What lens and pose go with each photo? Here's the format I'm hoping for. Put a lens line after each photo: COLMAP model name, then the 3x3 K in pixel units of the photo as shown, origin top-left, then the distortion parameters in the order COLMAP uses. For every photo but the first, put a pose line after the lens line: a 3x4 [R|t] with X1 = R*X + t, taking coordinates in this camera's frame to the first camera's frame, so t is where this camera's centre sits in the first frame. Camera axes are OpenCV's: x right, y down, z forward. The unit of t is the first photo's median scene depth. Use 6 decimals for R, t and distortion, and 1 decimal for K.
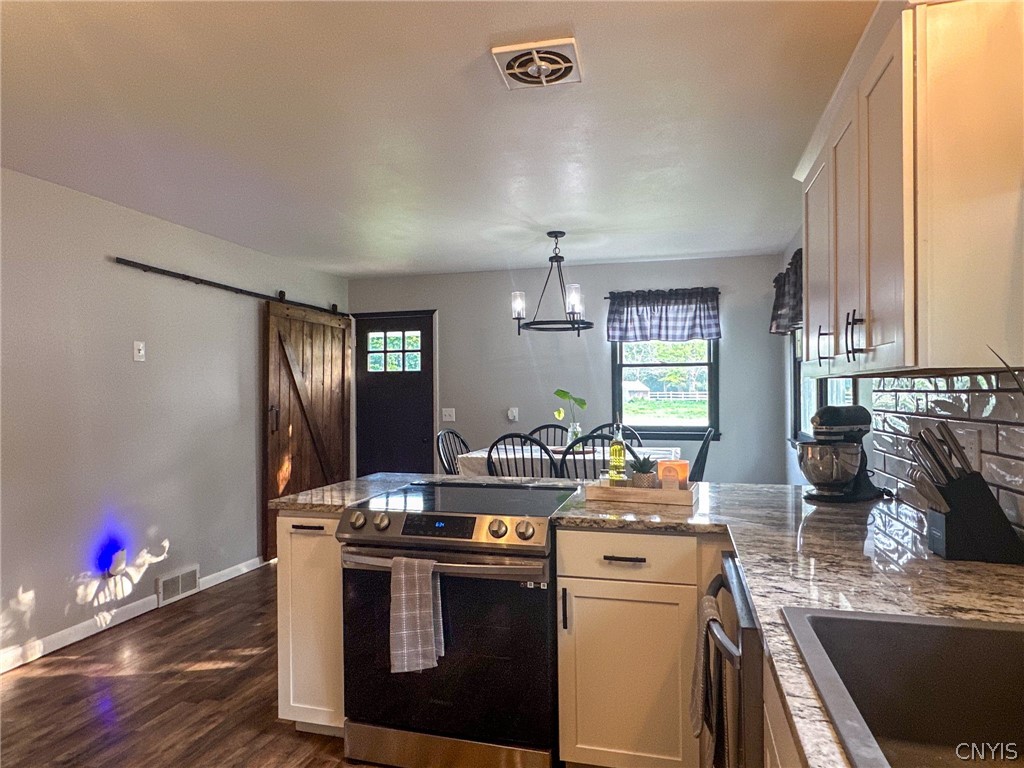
lens RADIAL K [[630.4, 0, 512.0], [0, 630.4, 384.0], [0, 0, 1]] dist [-0.002104, -0.000684]
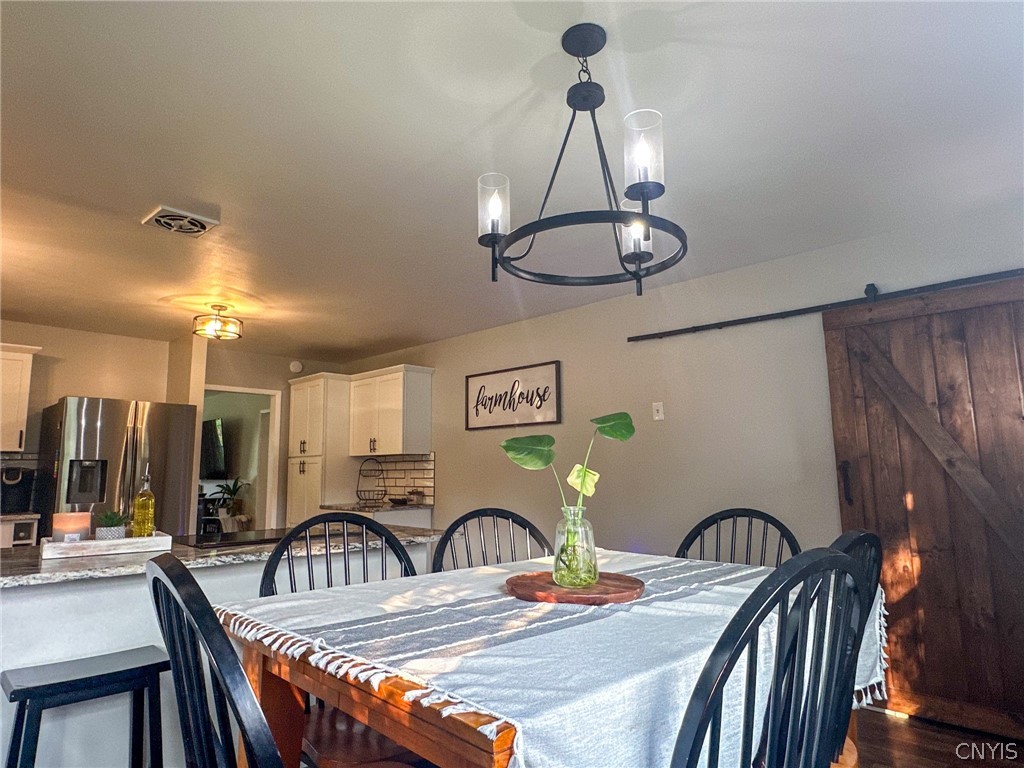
lens RADIAL K [[630.4, 0, 512.0], [0, 630.4, 384.0], [0, 0, 1]] dist [-0.002104, -0.000684]
pose [[-0.491823, -0.120120, -0.862370, 0.372383], [0.015810, 0.989043, -0.146782, 0.044982], [0.870552, -0.085825, -0.484535, 0.981233]]
